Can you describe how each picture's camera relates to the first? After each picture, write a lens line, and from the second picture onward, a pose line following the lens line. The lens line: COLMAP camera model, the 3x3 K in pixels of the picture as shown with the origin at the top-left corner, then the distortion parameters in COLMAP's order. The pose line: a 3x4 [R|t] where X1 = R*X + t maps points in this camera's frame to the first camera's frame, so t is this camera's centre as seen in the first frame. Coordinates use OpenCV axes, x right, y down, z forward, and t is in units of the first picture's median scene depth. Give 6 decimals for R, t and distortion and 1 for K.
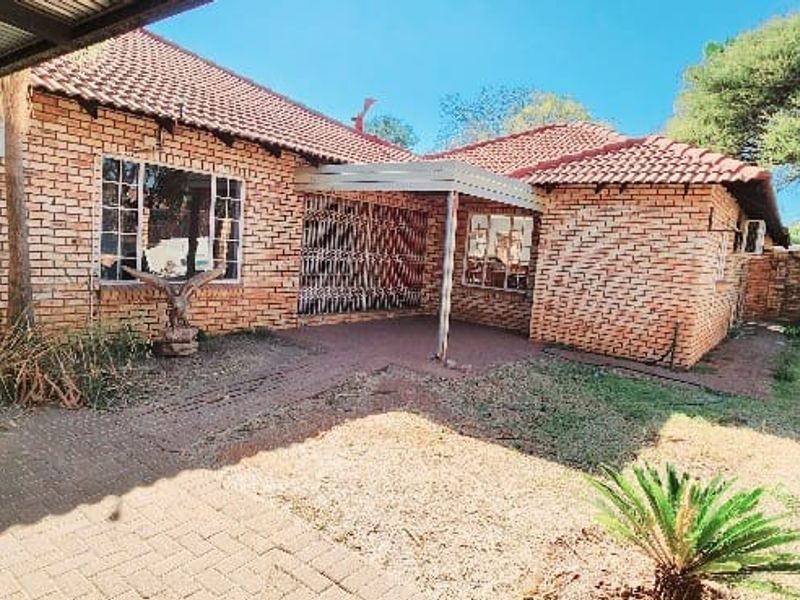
lens RADIAL K [[535.2, 0, 401.0], [0, 535.2, 301.3], [0, 0, 1]] dist [-0.000685, 0.000758]
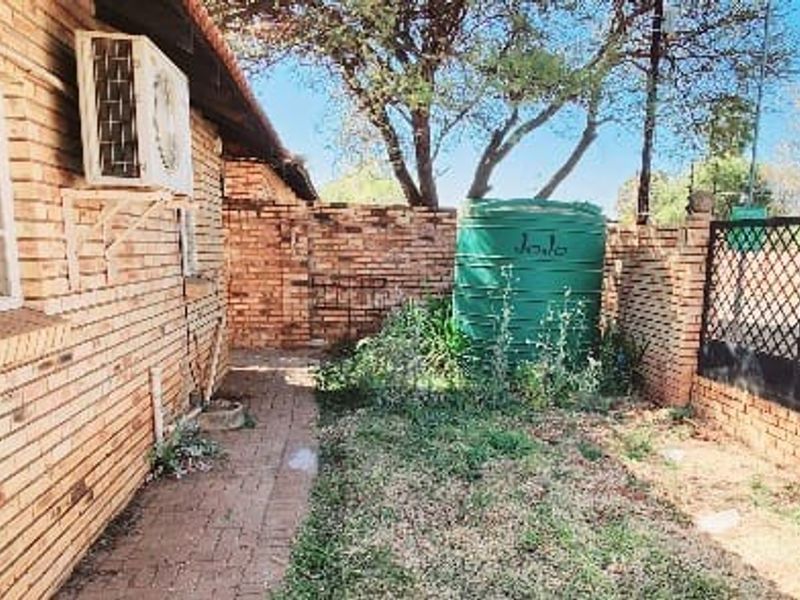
lens RADIAL K [[535.2, 0, 400.2], [0, 535.2, 300.8], [0, 0, 1]] dist [-0.000685, 0.000758]
pose [[0.734042, -0.142192, 0.664051, 0.450333], [0.121334, 0.989560, 0.077771, -0.032796], [-0.668177, 0.023485, 0.743631, 0.583011]]
